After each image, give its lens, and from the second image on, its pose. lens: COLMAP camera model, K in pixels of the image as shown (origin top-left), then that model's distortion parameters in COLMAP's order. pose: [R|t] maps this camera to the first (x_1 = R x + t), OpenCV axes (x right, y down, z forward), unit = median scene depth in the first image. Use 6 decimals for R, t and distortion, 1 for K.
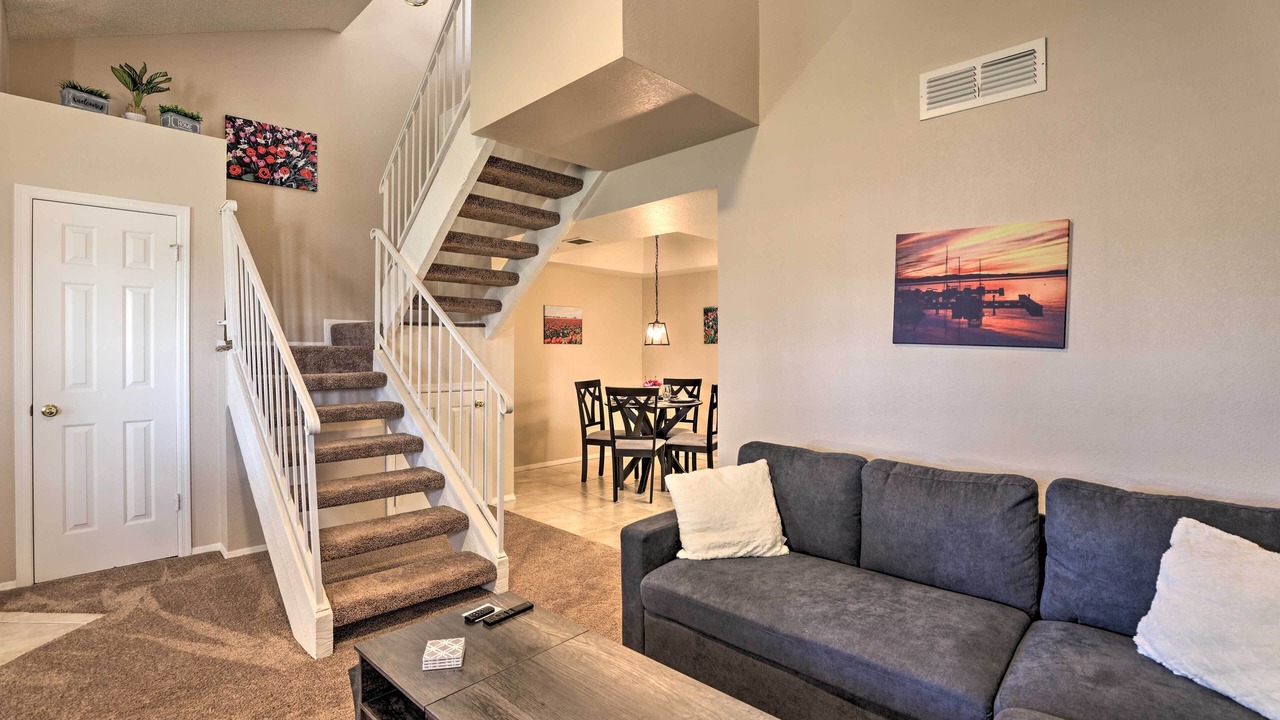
lens RADIAL K [[584.6, 0, 640.9], [0, 584.6, 354.5], [0, 0, 1]] dist [-0.034767, 0.000086]
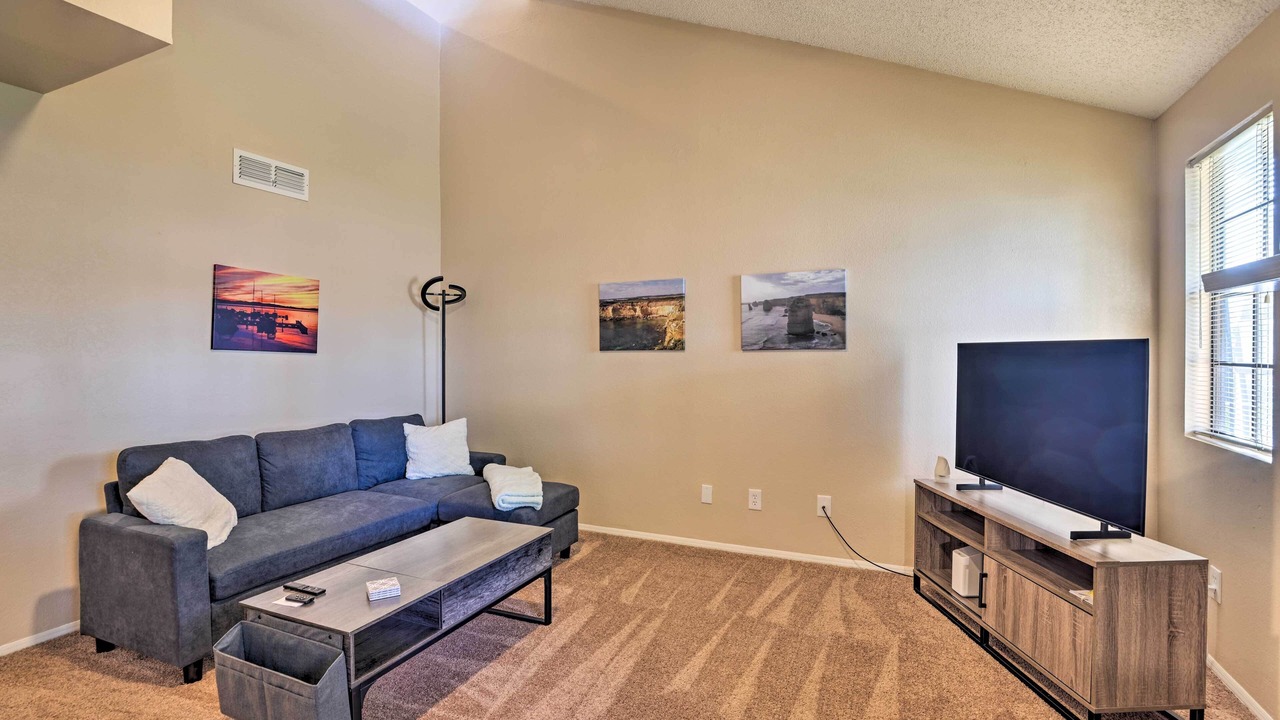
lens RADIAL K [[584.6, 0, 640.9], [0, 584.6, 354.5], [0, 0, 1]] dist [-0.034767, 0.000086]
pose [[-0.337806, -0.007331, 0.941187, -1.143338], [0.008383, 0.999907, 0.010797, -0.015546], [-0.941178, 0.011537, -0.337713, 0.596769]]
